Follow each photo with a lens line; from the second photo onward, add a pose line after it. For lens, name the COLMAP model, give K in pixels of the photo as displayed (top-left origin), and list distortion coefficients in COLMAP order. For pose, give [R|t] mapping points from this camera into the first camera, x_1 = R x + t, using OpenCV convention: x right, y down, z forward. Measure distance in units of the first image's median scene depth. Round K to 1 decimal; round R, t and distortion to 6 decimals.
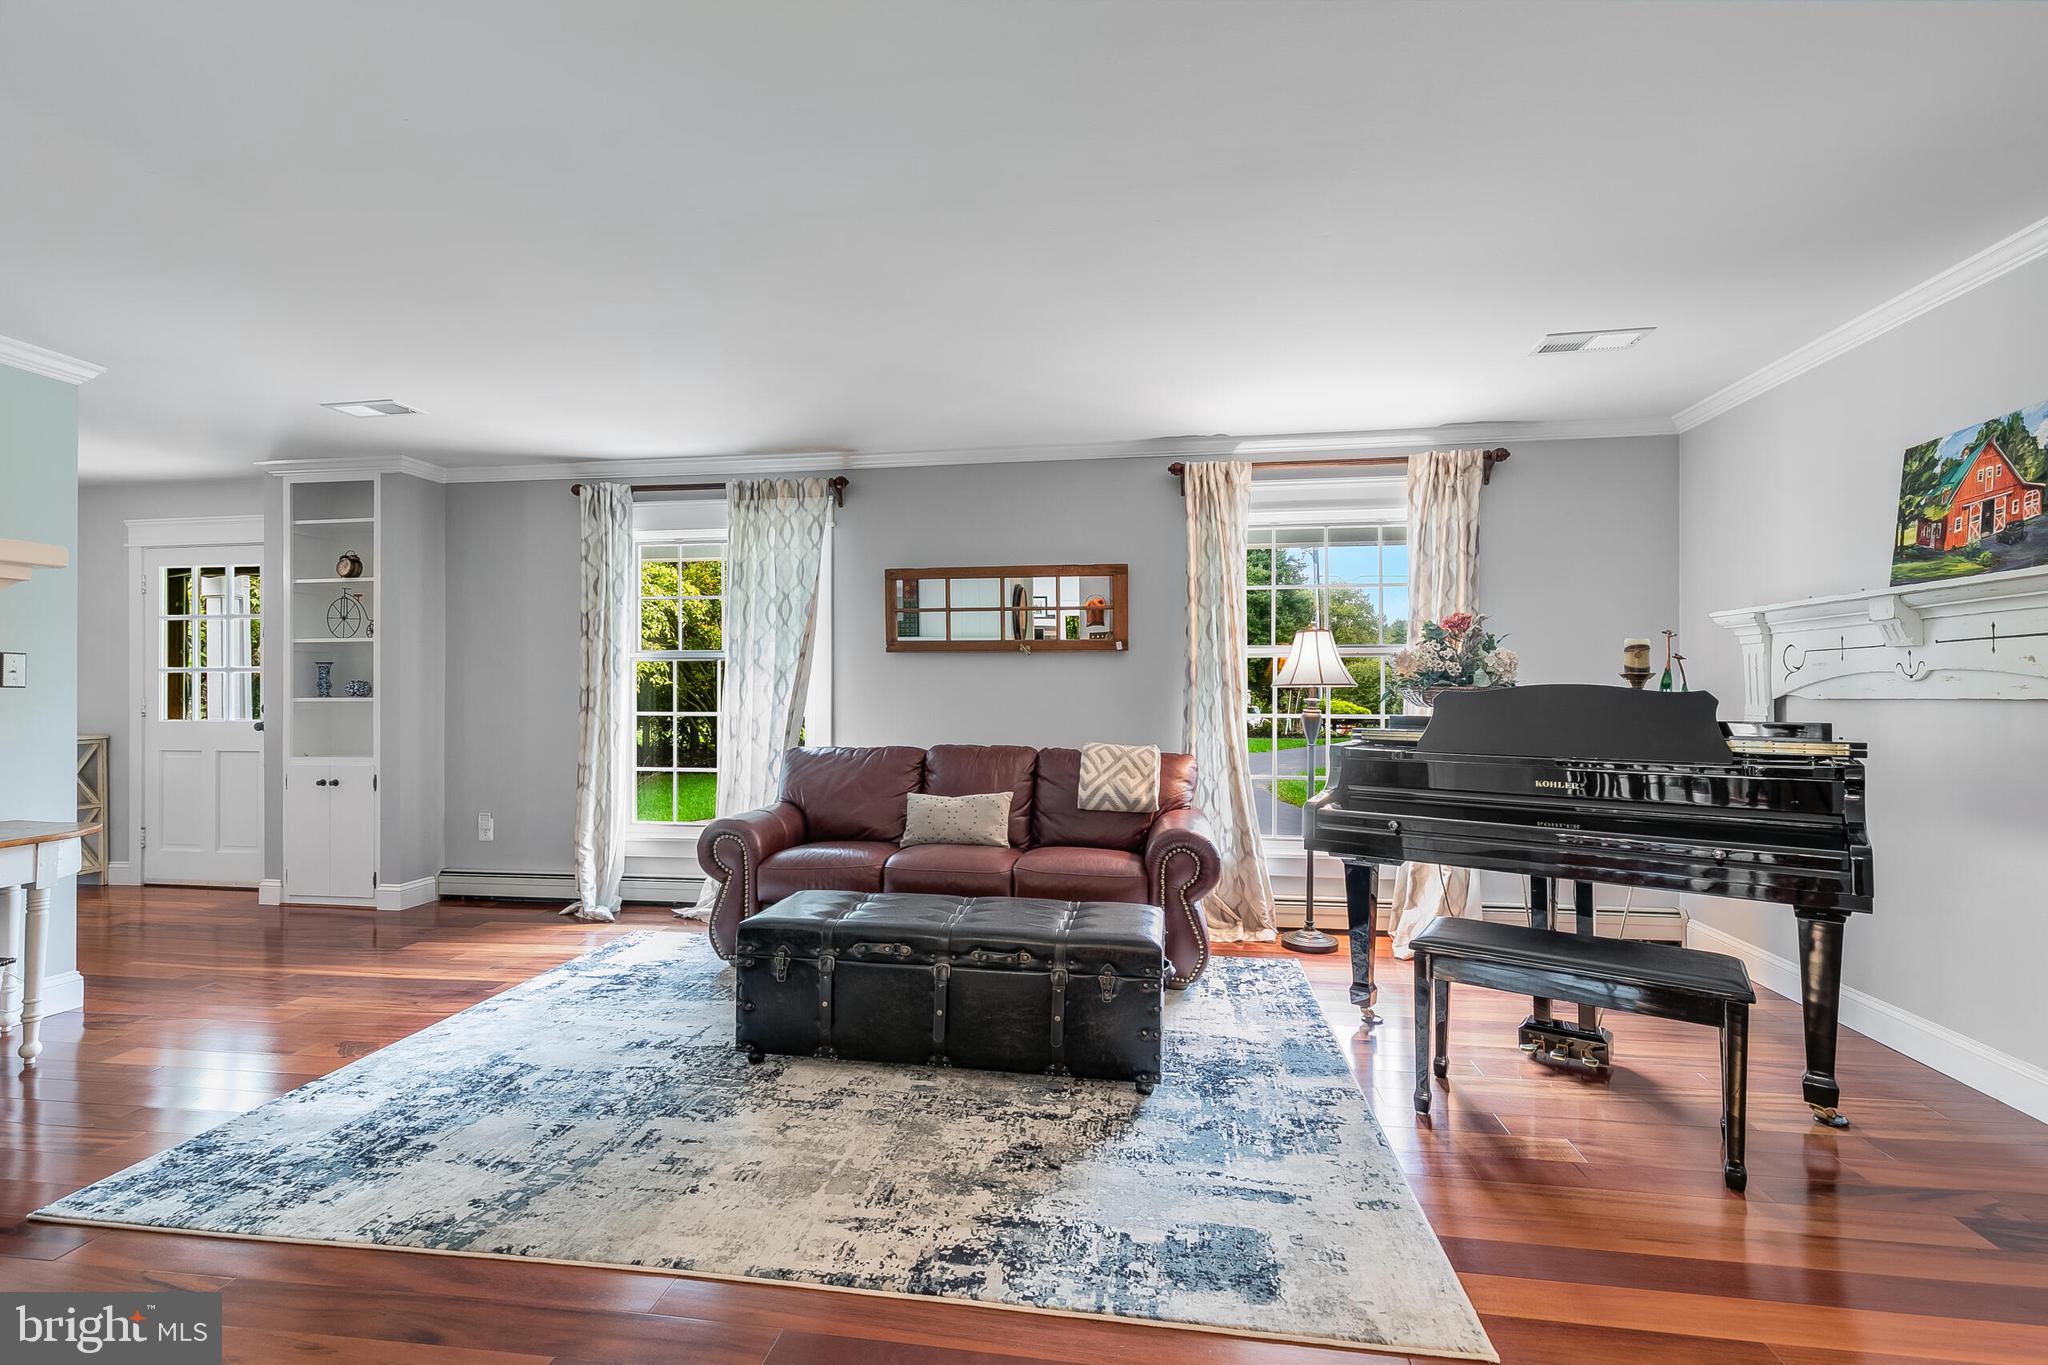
lens RADIAL K [[926.5, 0, 1016.9], [0, 926.5, 688.1], [0, 0, 1]] dist [0.007633, -0.000441]
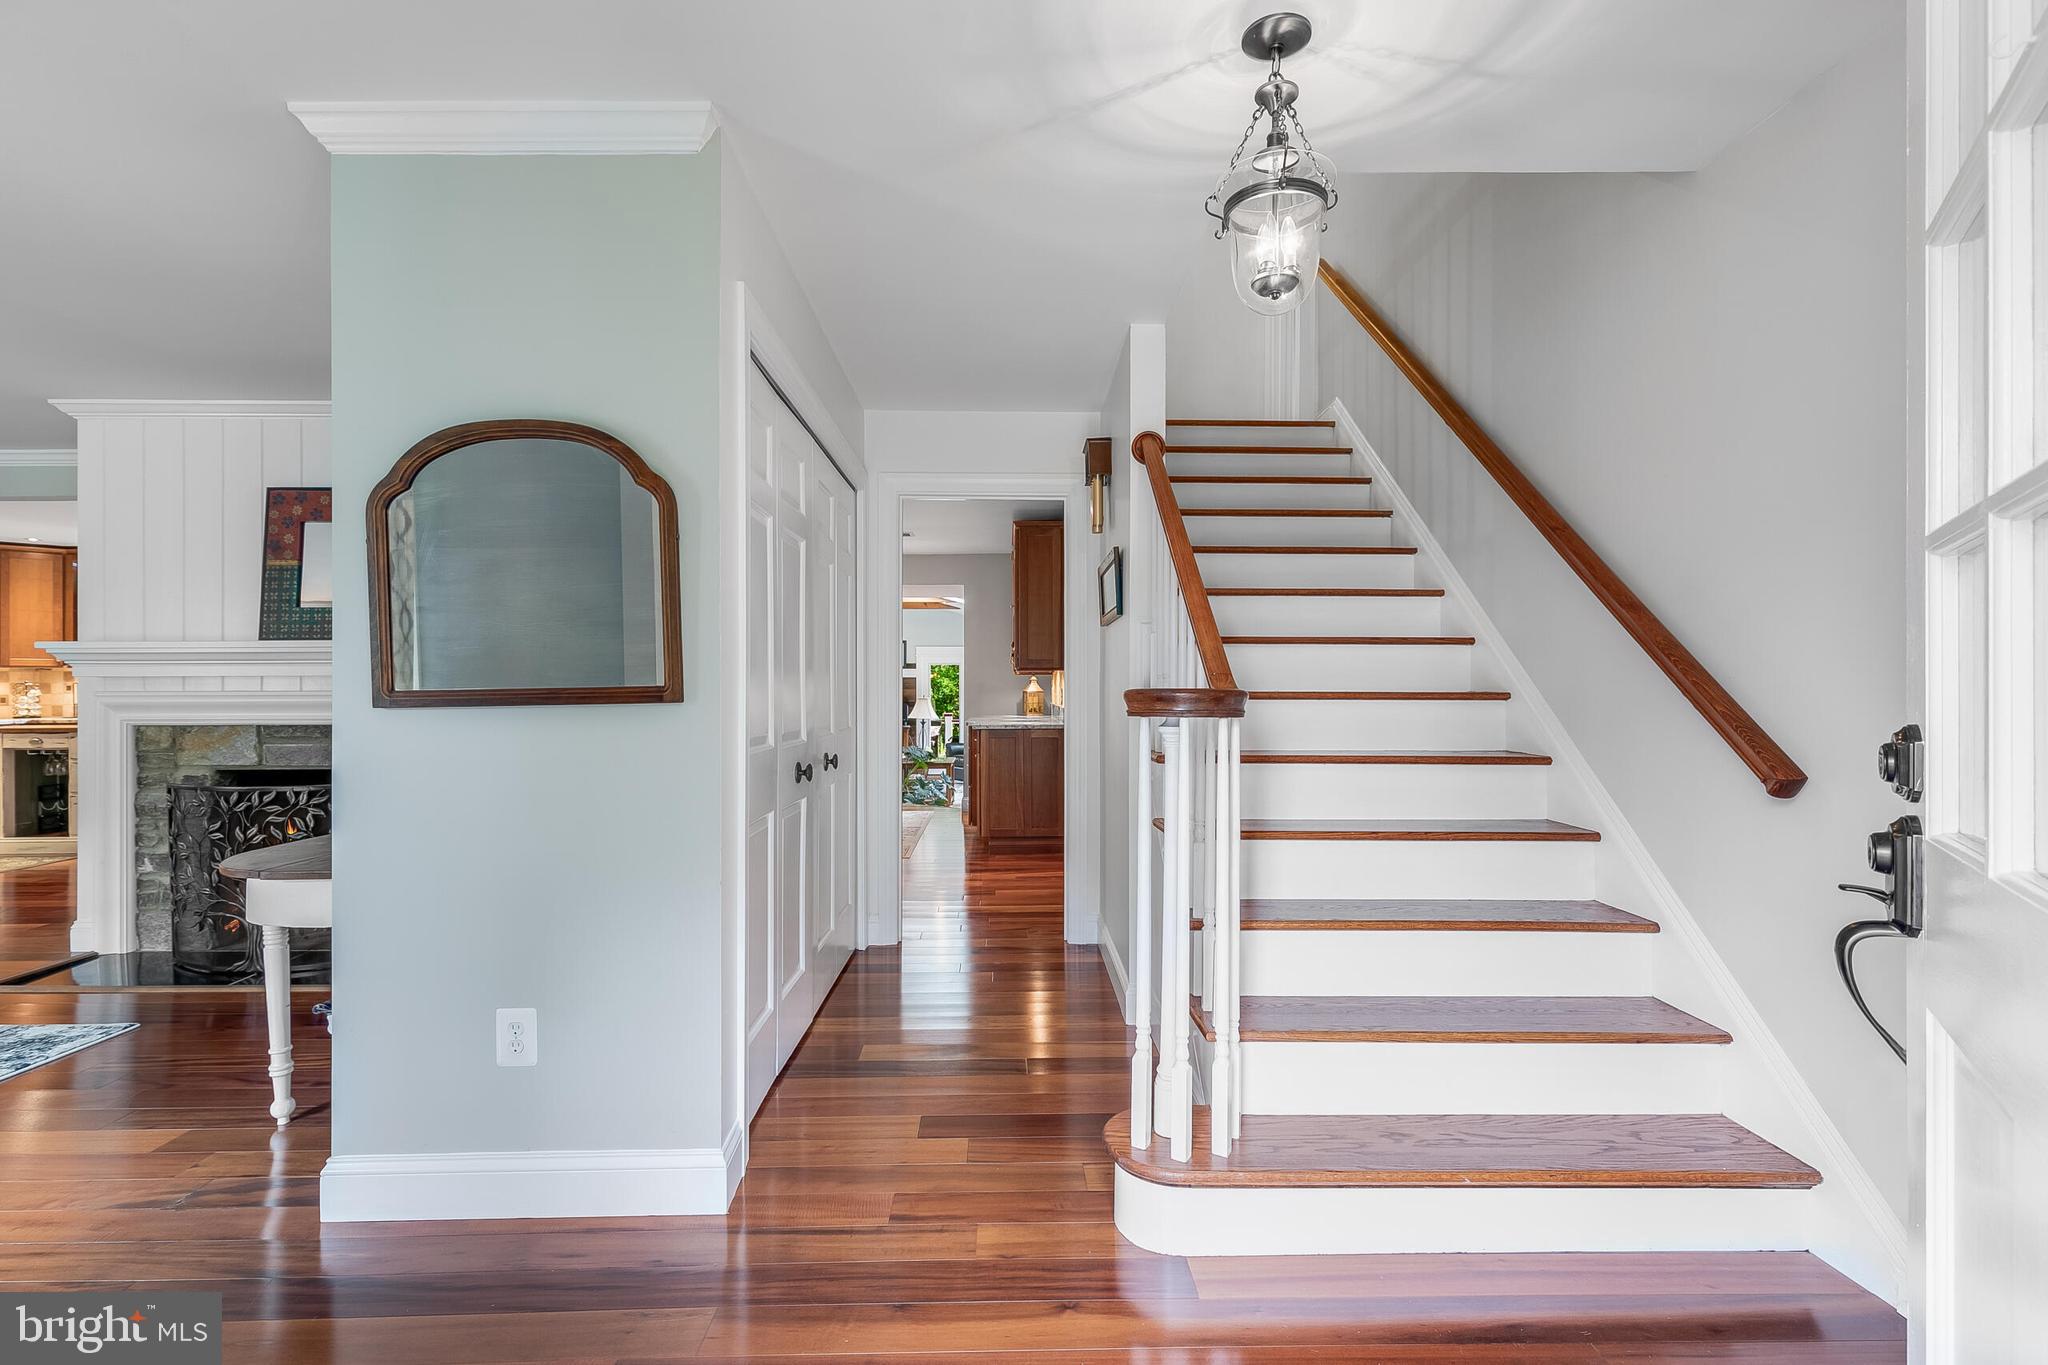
lens RADIAL K [[926.5, 0, 1016.9], [0, 926.5, 688.1], [0, 0, 1]] dist [0.007633, -0.000441]
pose [[-0.986896, 0.004328, -0.161299, -1.783432], [0.004339, 0.999991, 0.000284, 0.011152], [0.161299, -0.000420, -0.986906, 2.192178]]
